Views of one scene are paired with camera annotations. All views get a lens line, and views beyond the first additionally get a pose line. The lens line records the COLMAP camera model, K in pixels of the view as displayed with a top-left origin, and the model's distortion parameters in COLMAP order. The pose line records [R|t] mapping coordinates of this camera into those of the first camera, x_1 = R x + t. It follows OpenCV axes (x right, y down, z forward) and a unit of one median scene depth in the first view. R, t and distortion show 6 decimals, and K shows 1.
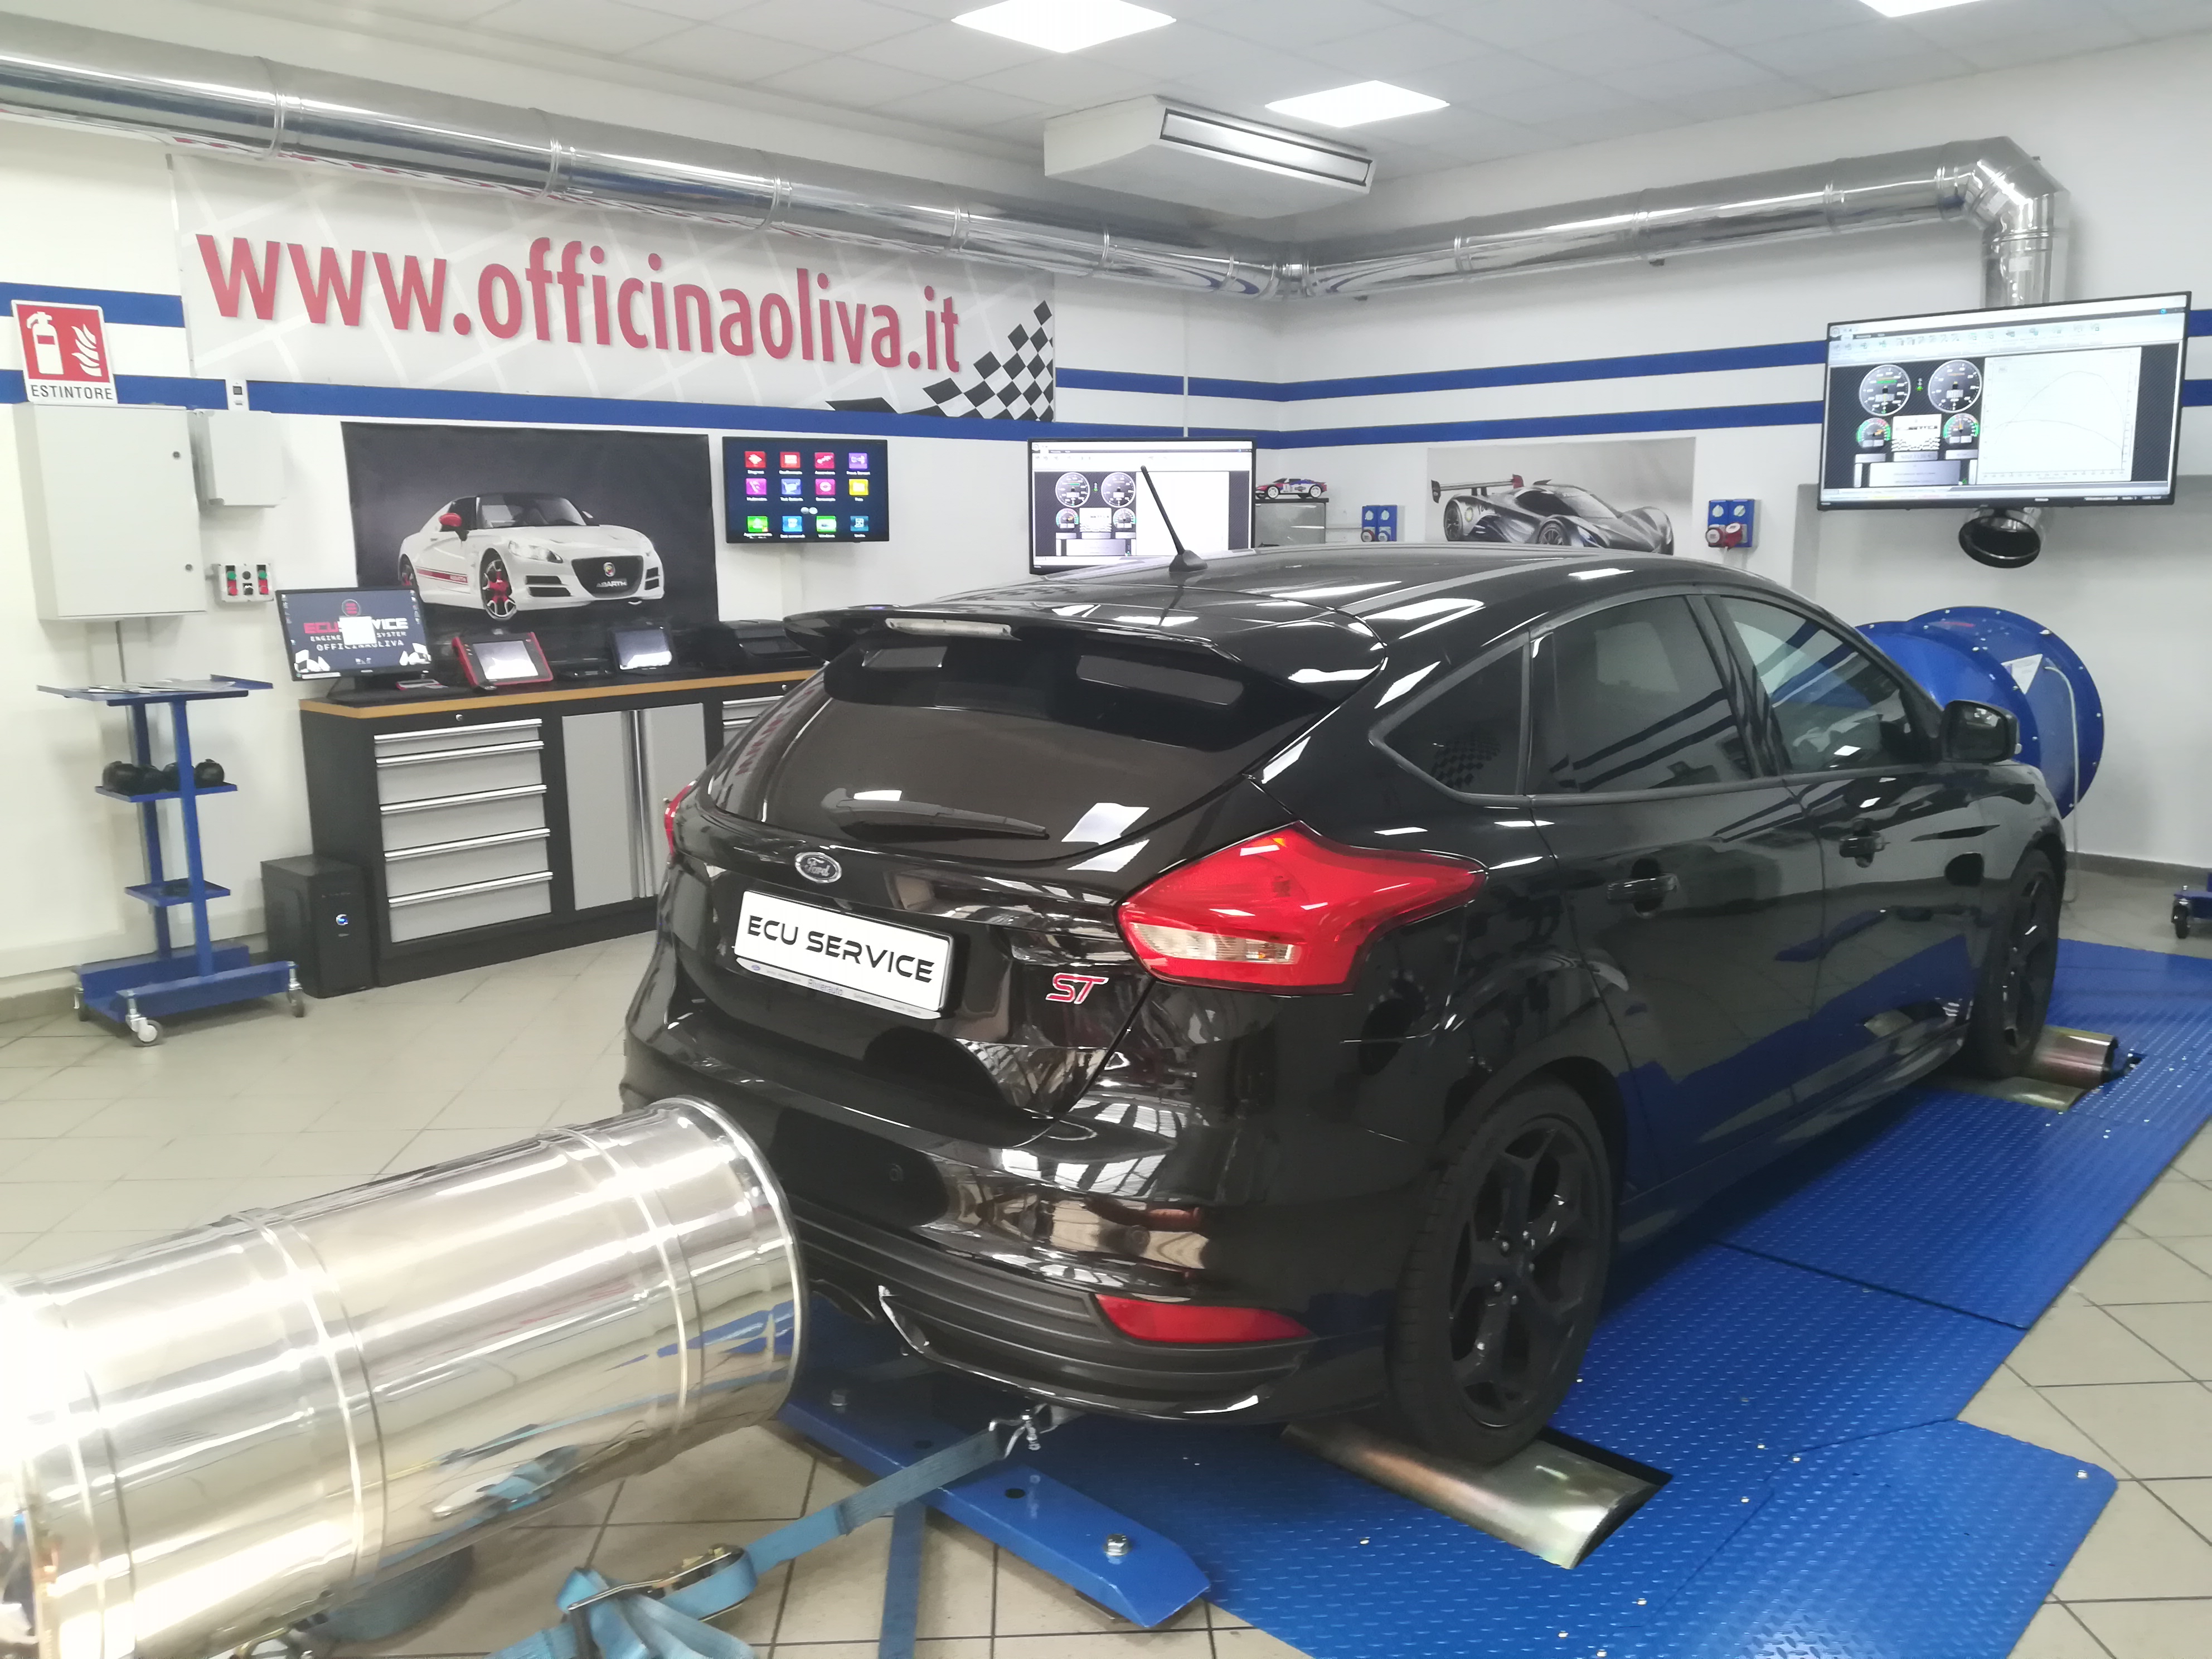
lens RADIAL K [[1728.1, 0, 1109.6], [0, 1728.1, 848.6], [0, 0, 1]] dist [0.041460, -0.058465]
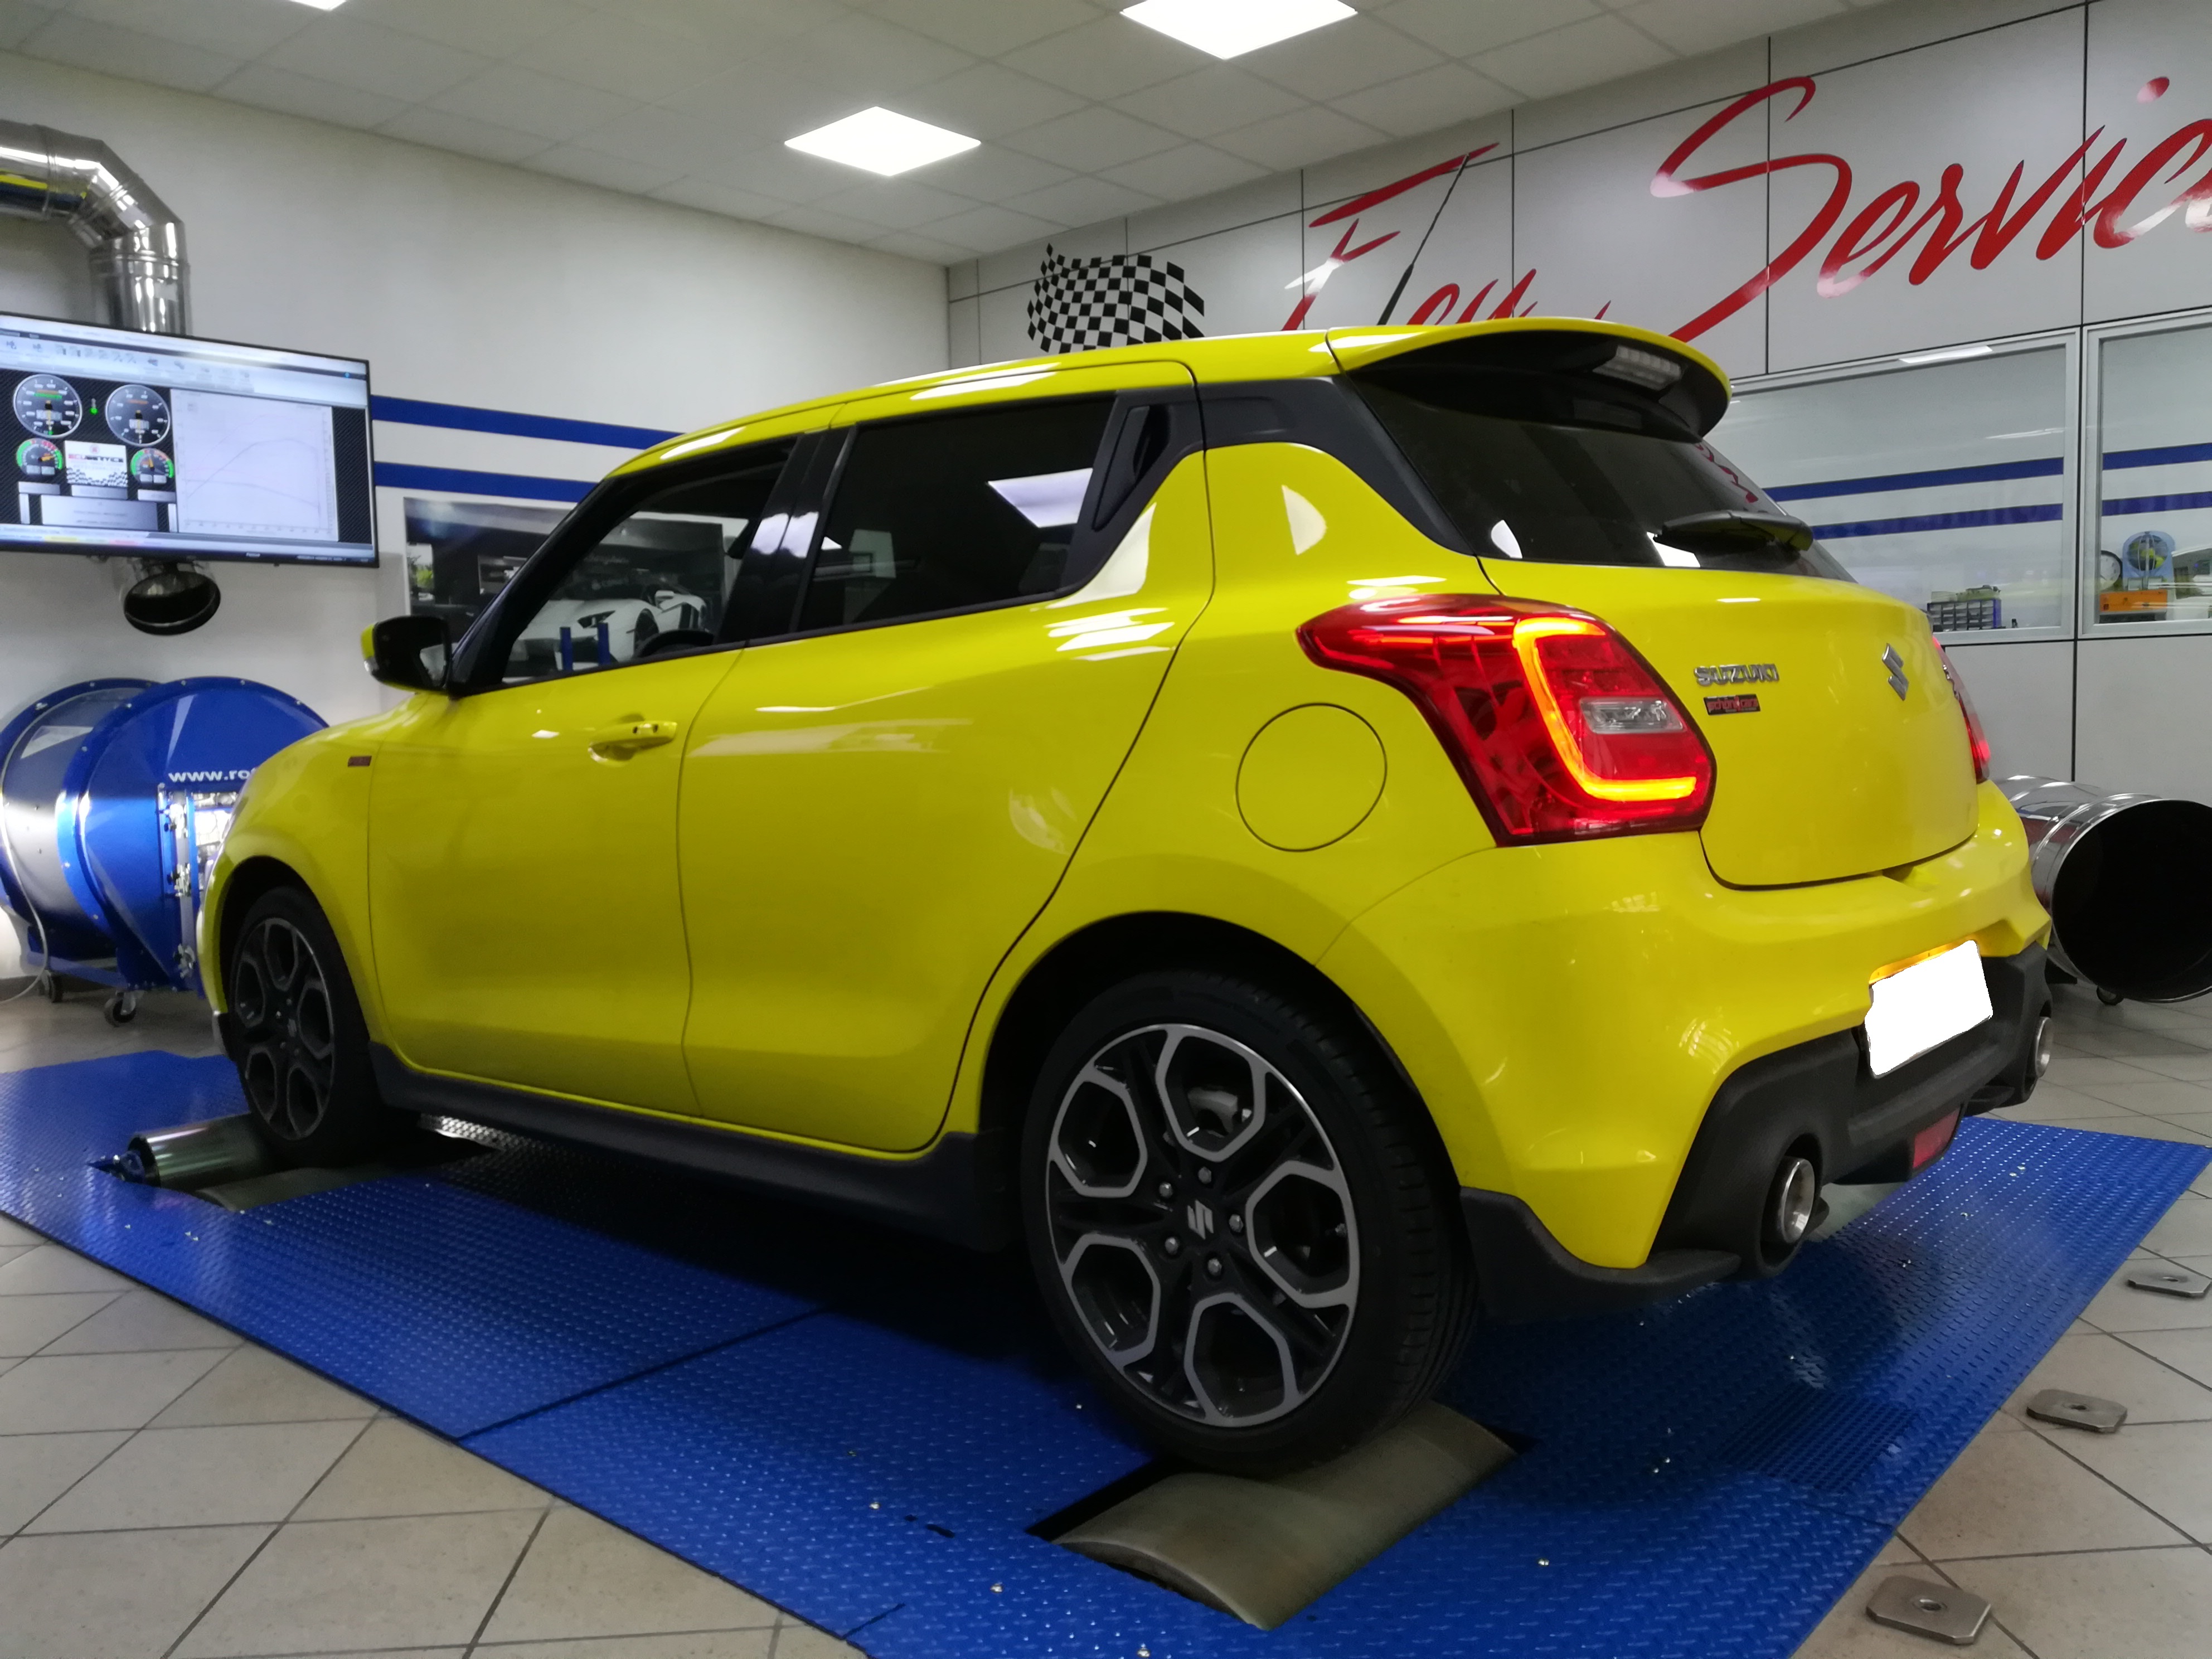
lens RADIAL K [[1728.1, 0, 1096.4], [0, 1728.1, 825.6], [0, 0, 1]] dist [0.041460, -0.058465]
pose [[-0.015706, -0.050278, 0.998612, -0.374408], [0.206730, 0.976992, 0.052441, -0.017287], [-0.978272, 0.207267, -0.004951, 0.576934]]
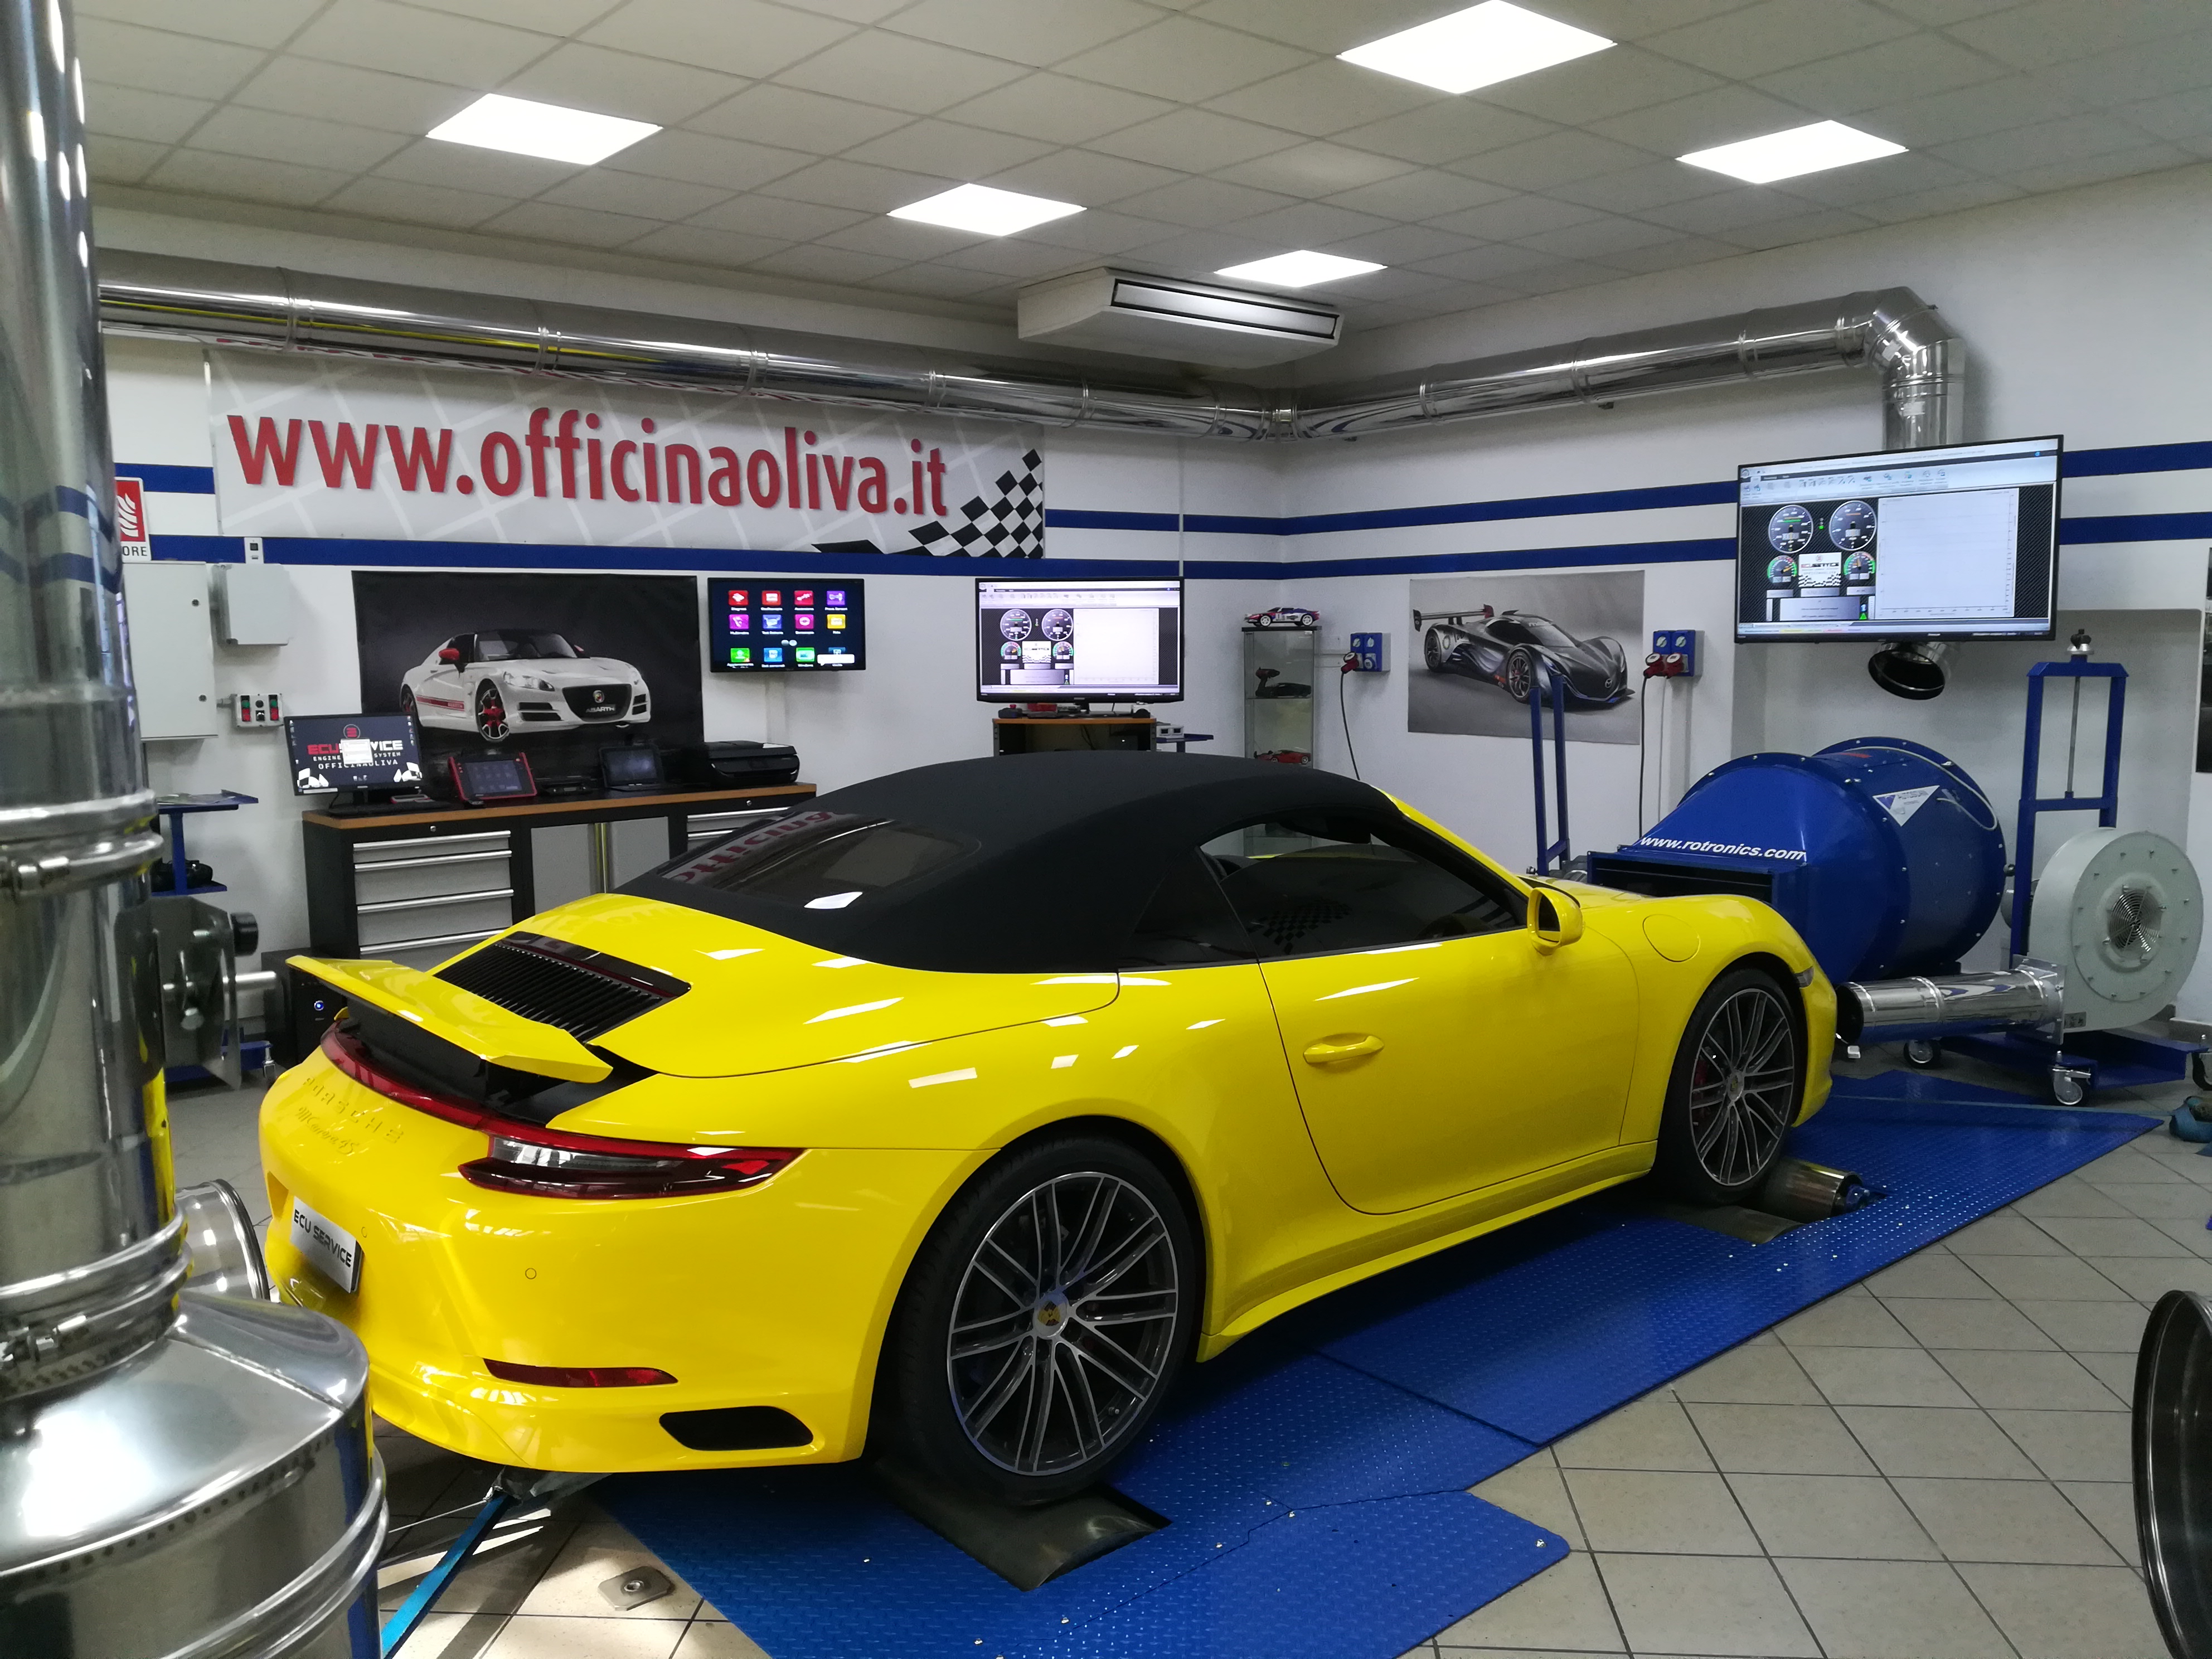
lens RADIAL K [[1728.1, 0, 1106.9], [0, 1728.1, 840.2], [0, 0, 1]] dist [0.041460, -0.058465]
pose [[0.993242, 0.012748, -0.115362, 0.164293], [-0.020448, 0.997623, -0.065804, -0.002154], [0.114249, 0.067719, 0.991141, -0.060399]]
